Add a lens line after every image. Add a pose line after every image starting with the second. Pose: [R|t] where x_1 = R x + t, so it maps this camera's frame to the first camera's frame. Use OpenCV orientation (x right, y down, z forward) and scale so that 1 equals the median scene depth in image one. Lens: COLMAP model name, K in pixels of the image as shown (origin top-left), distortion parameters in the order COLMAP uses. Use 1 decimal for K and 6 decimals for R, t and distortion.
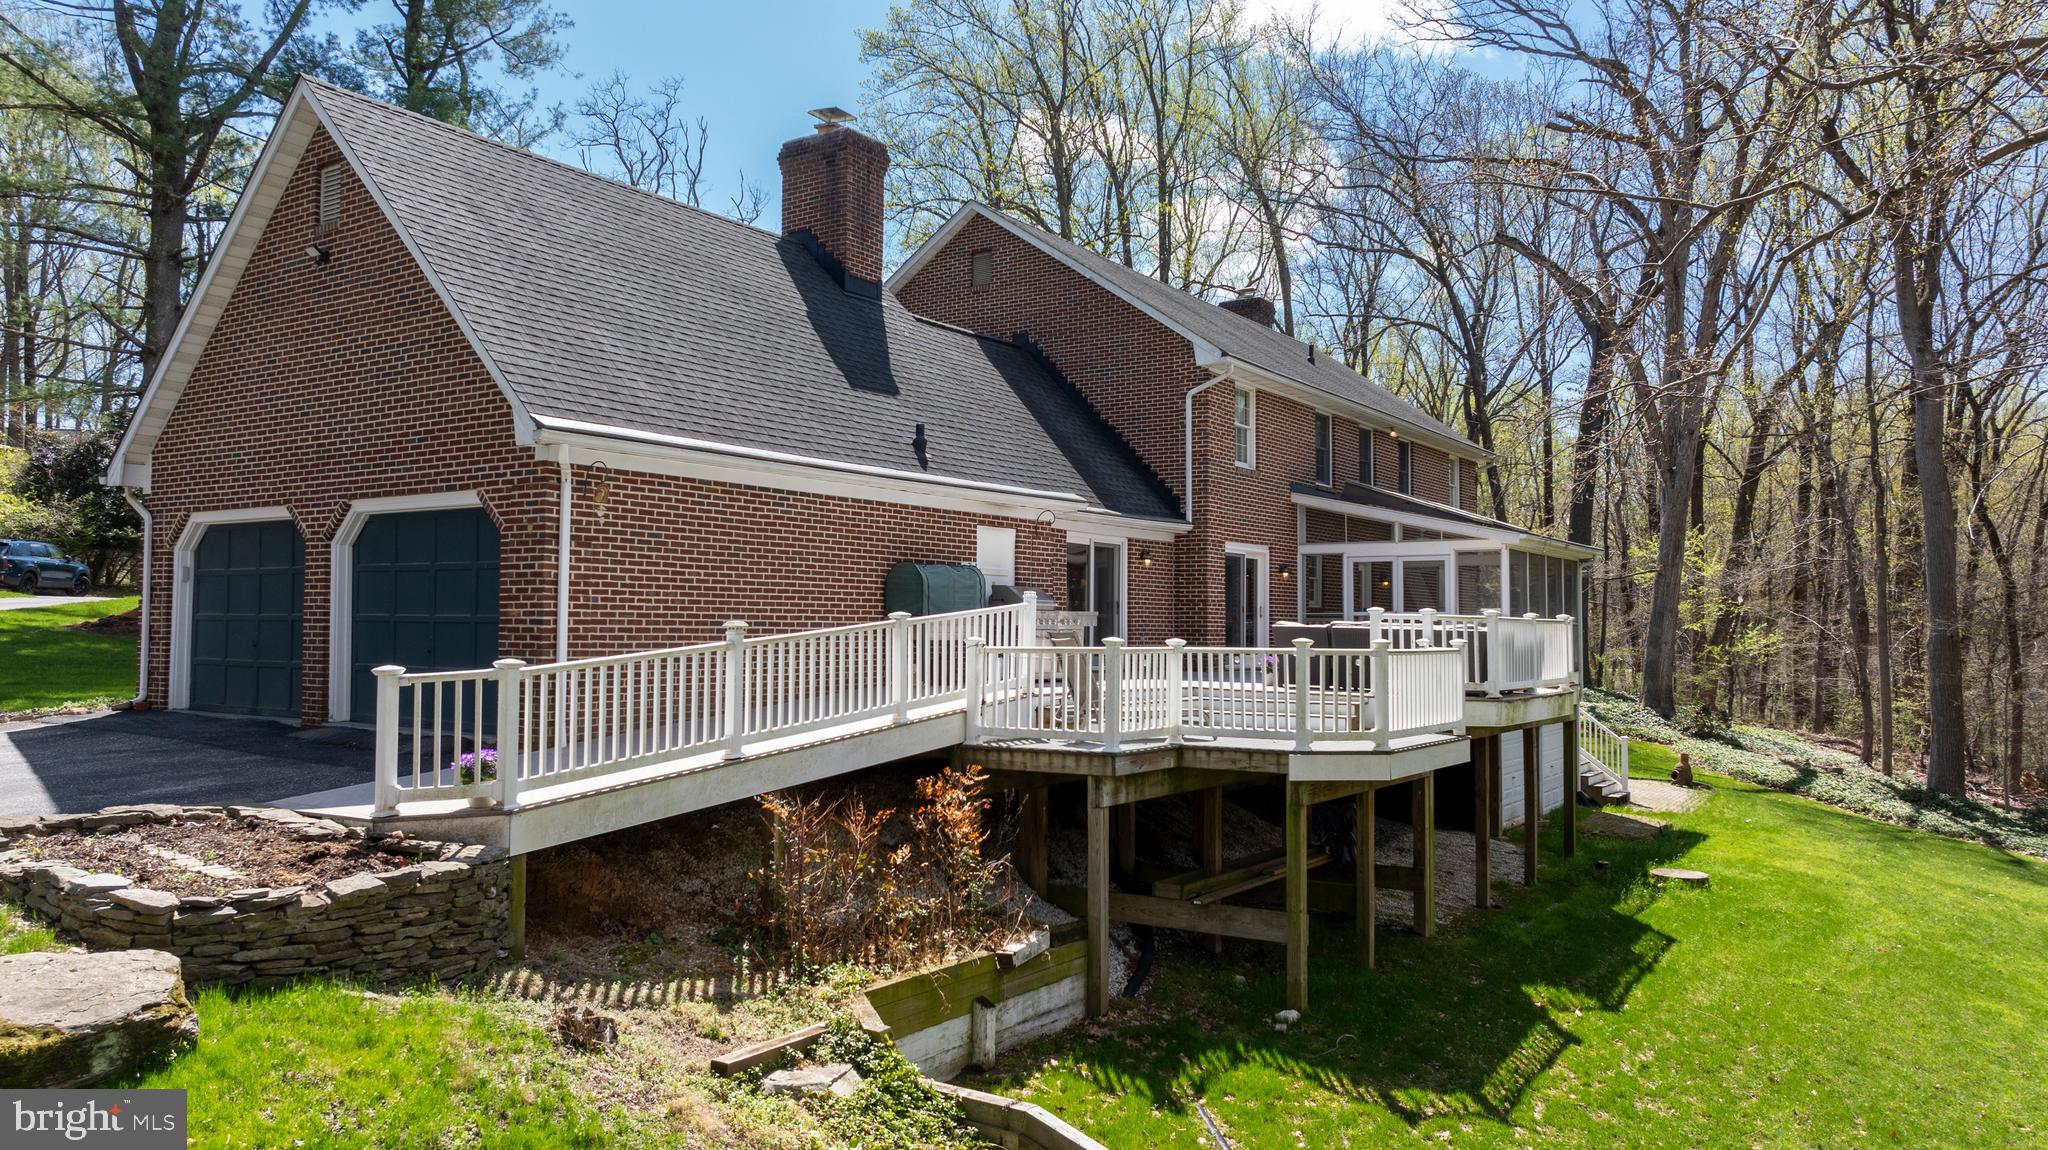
lens RADIAL K [[1387.5, 0, 1027.5], [0, 1387.5, 568.4], [0, 0, 1]] dist [-0.003552, 0.002860]
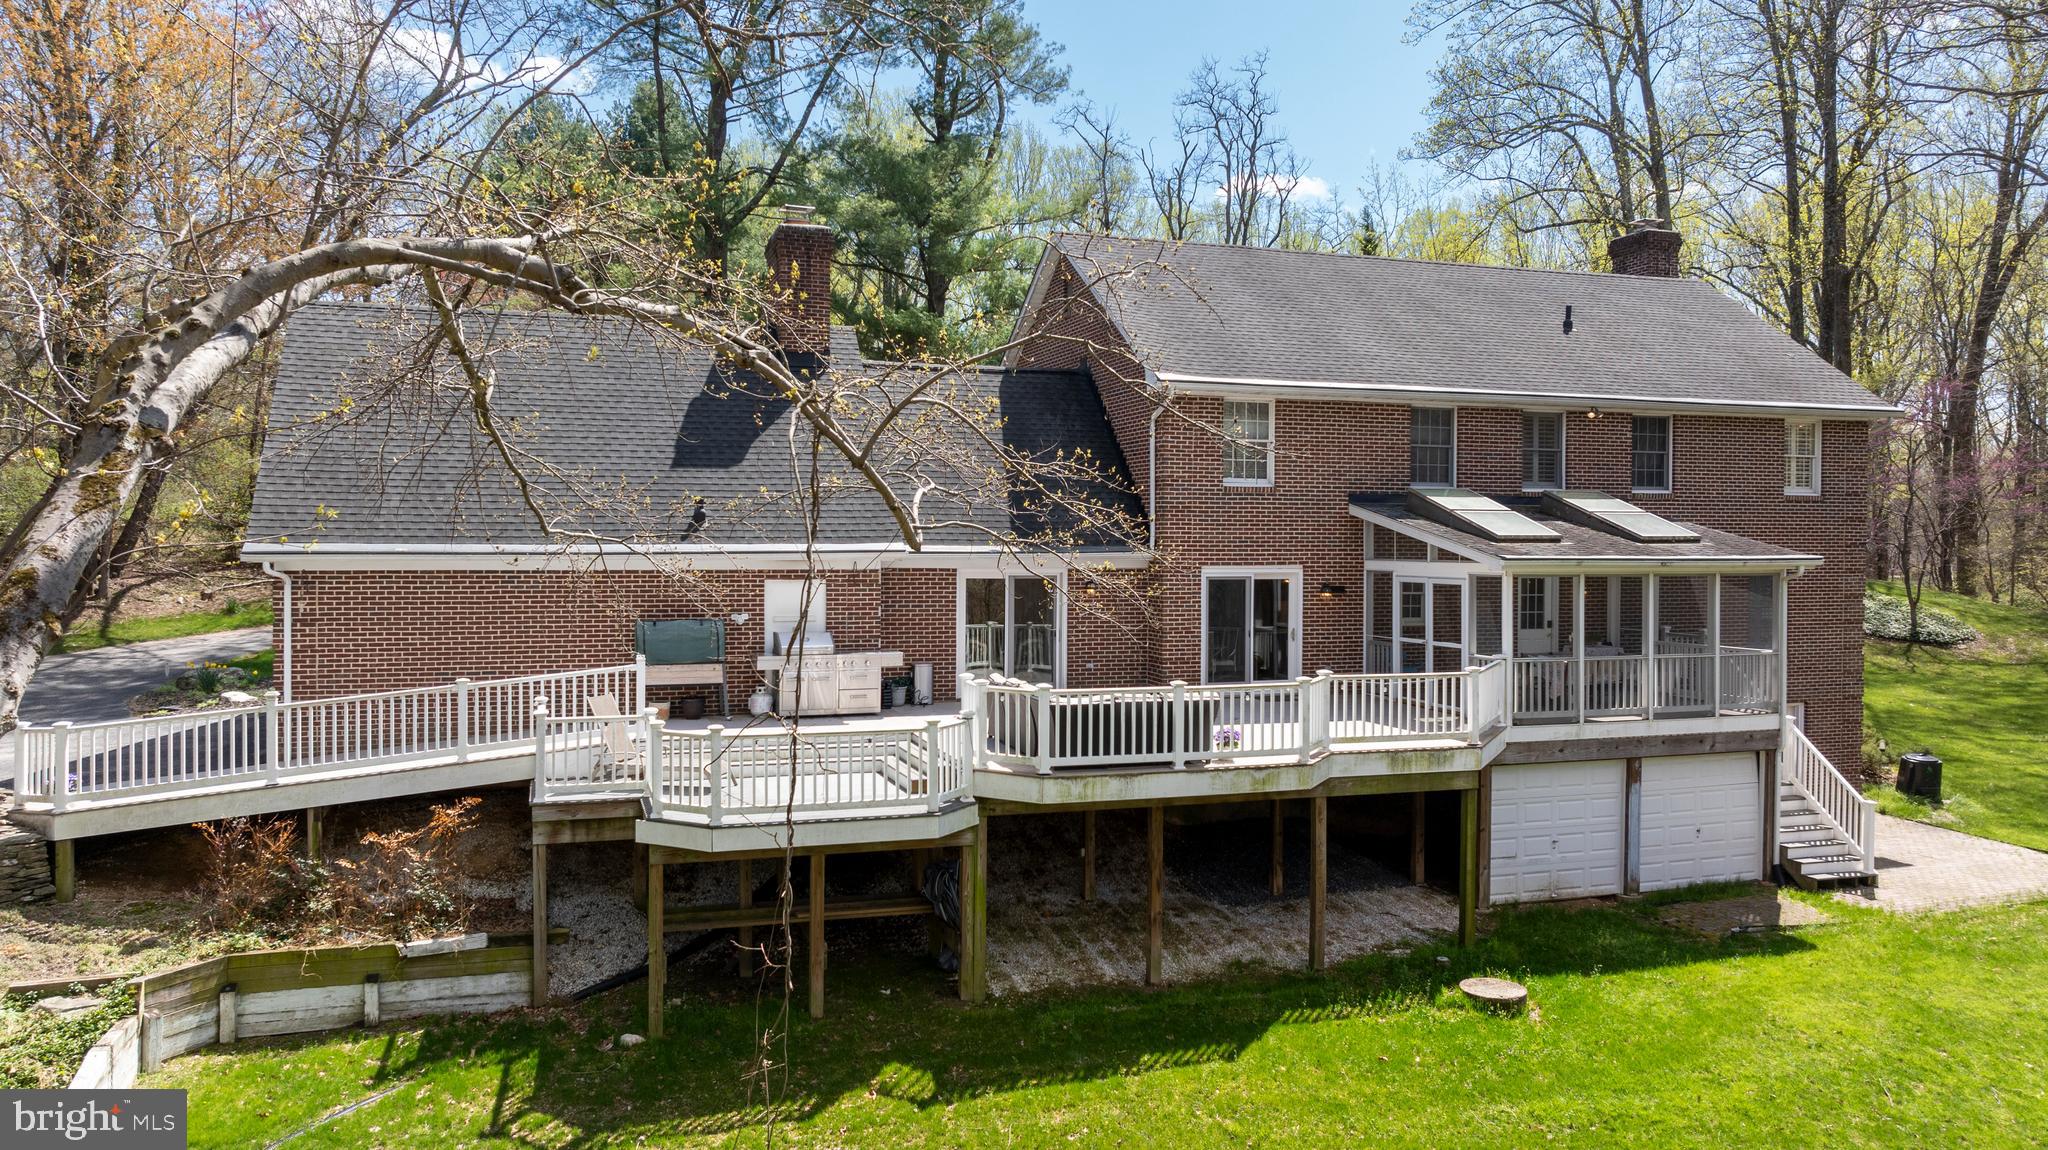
lens RADIAL K [[1387.5, 0, 1027.5], [0, 1387.5, 568.4], [0, 0, 1]] dist [-0.003552, 0.002860]
pose [[0.819616, 0.008206, -0.572855, 0.792608], [0.023208, 0.998601, 0.047509, -0.088831], [0.572444, -0.052234, 0.818279, 0.165911]]
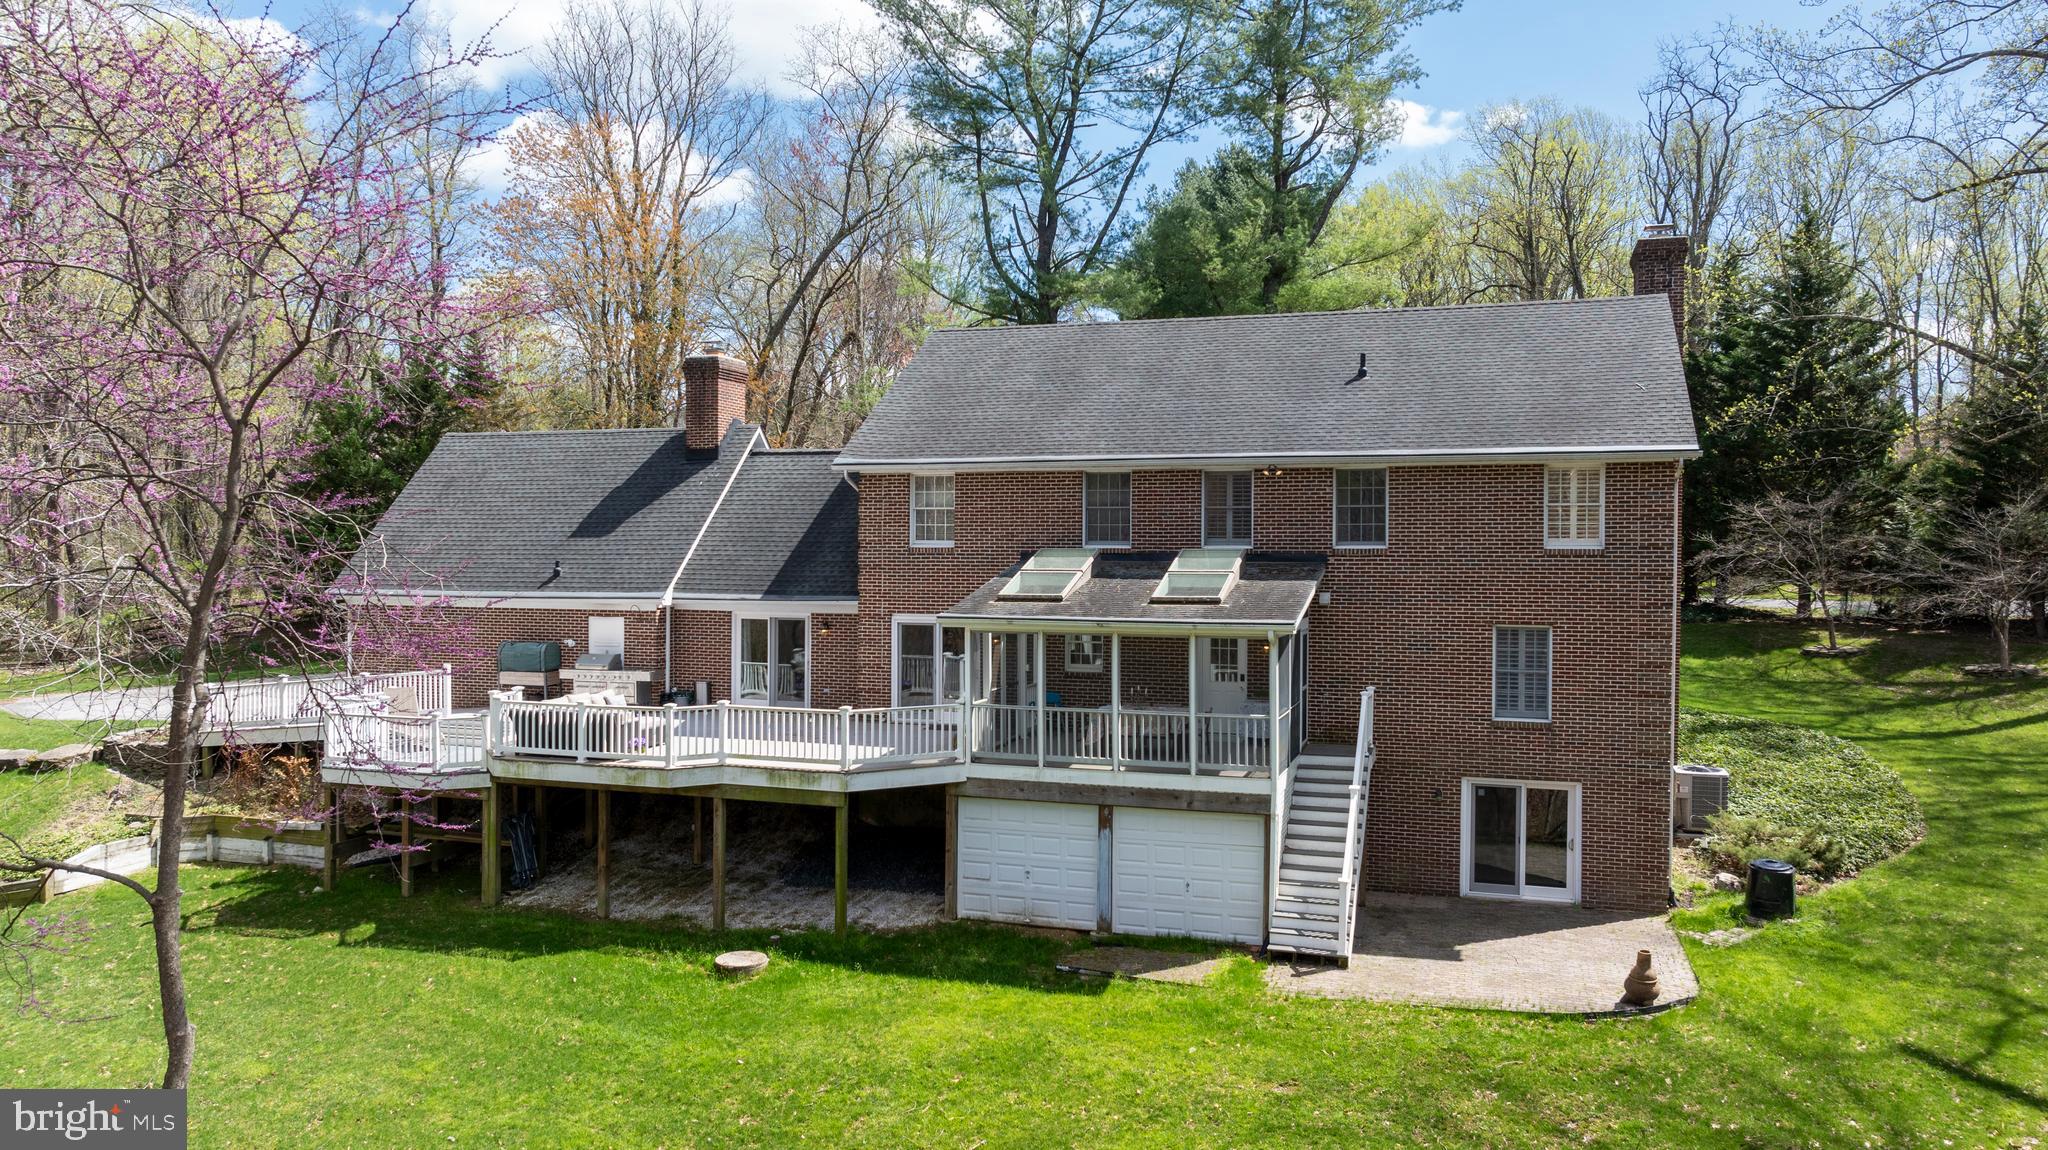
lens RADIAL K [[1387.5, 0, 1027.5], [0, 1387.5, 568.4], [0, 0, 1]] dist [-0.003552, 0.002860]
pose [[0.328754, 0.007795, -0.944384, 1.686164], [0.034040, 0.999218, 0.020097, -0.102549], [0.943802, -0.038754, 0.328231, 0.926638]]
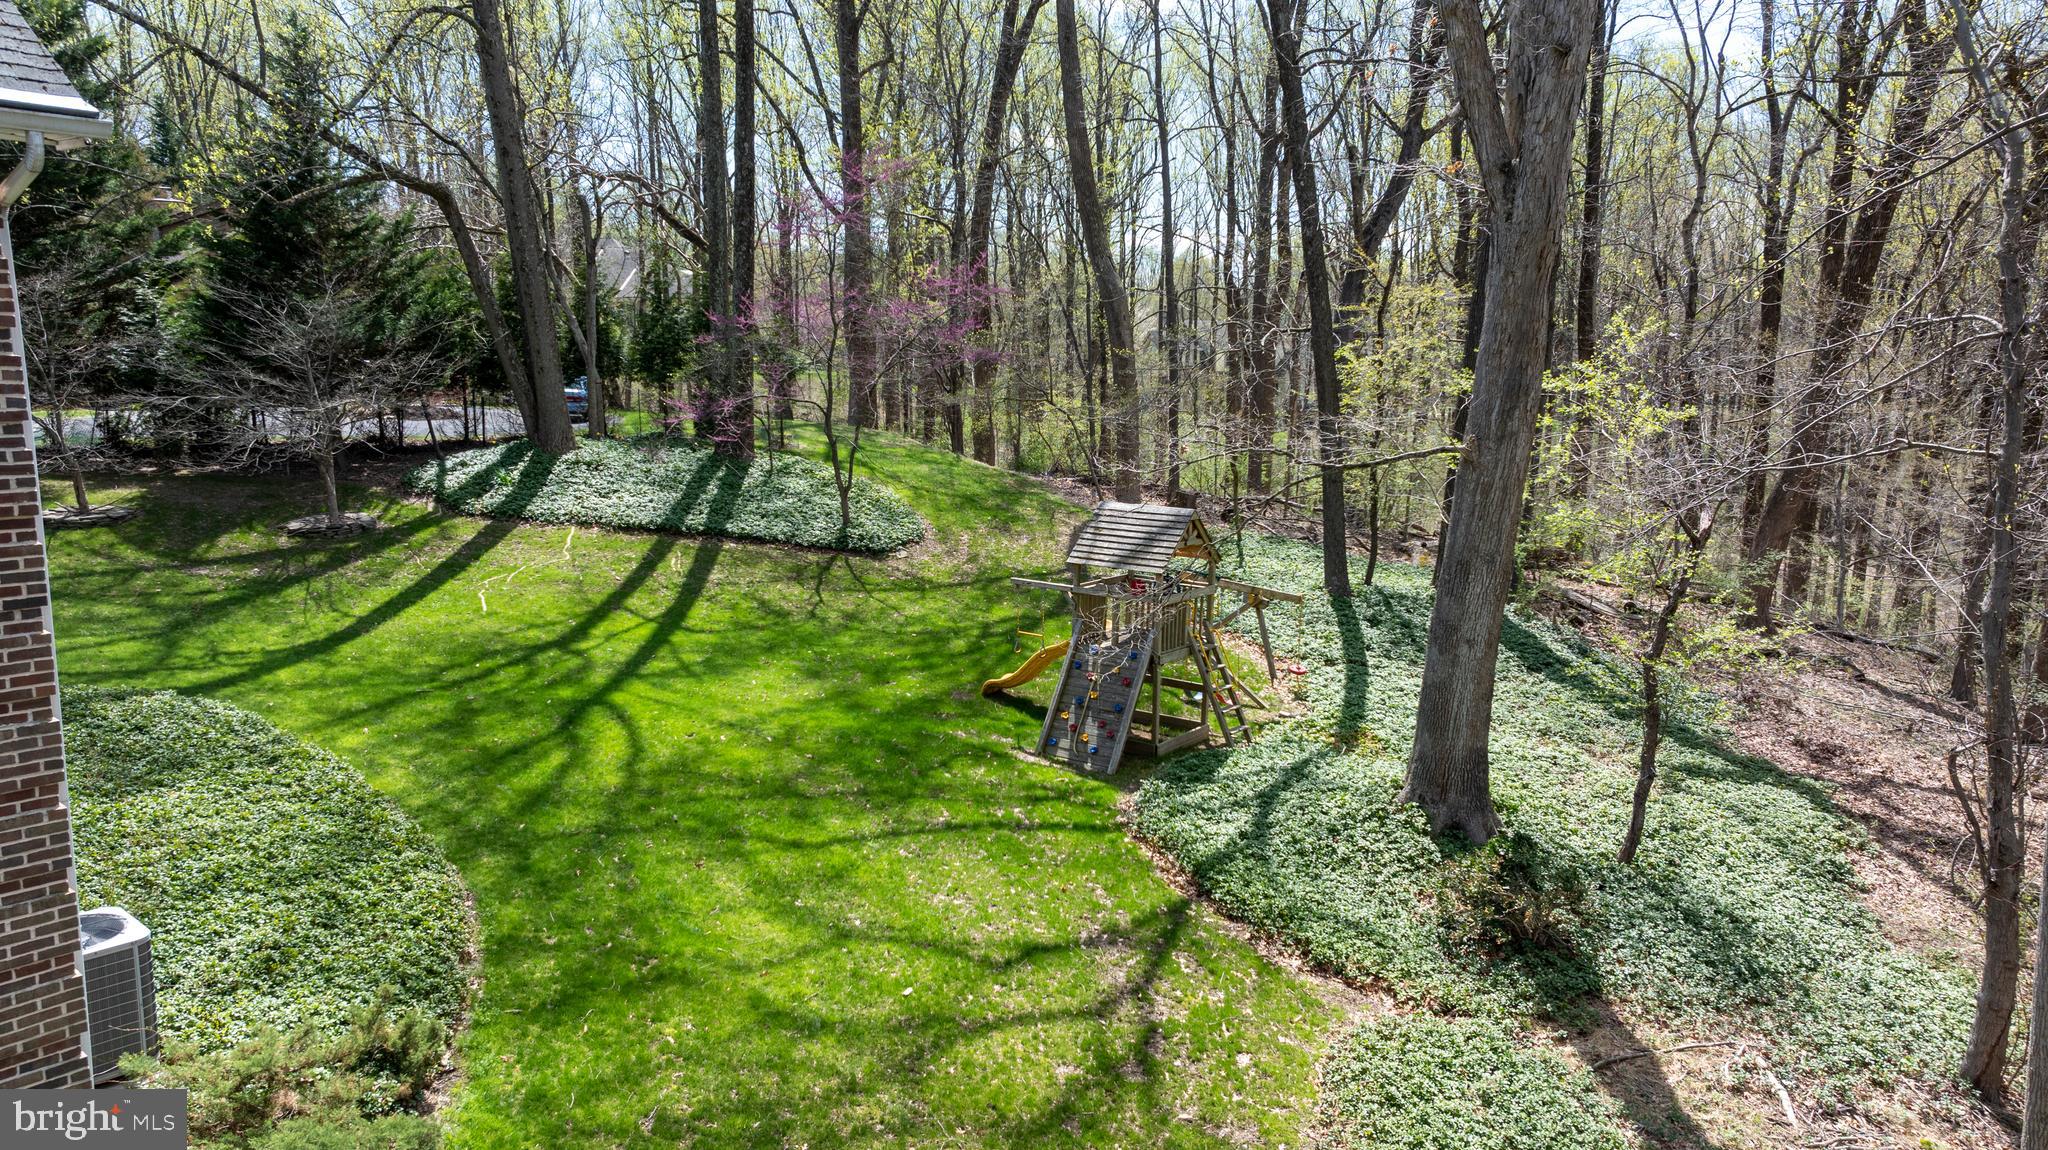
lens RADIAL K [[1387.5, 0, 1027.5], [0, 1387.5, 568.4], [0, 0, 1]] dist [-0.003552, 0.002860]
pose [[0.999733, 0.008608, 0.021464, 0.870129], [-0.011889, 0.987401, 0.157788, -0.043080], [-0.019835, -0.158001, 0.987240, 1.586926]]
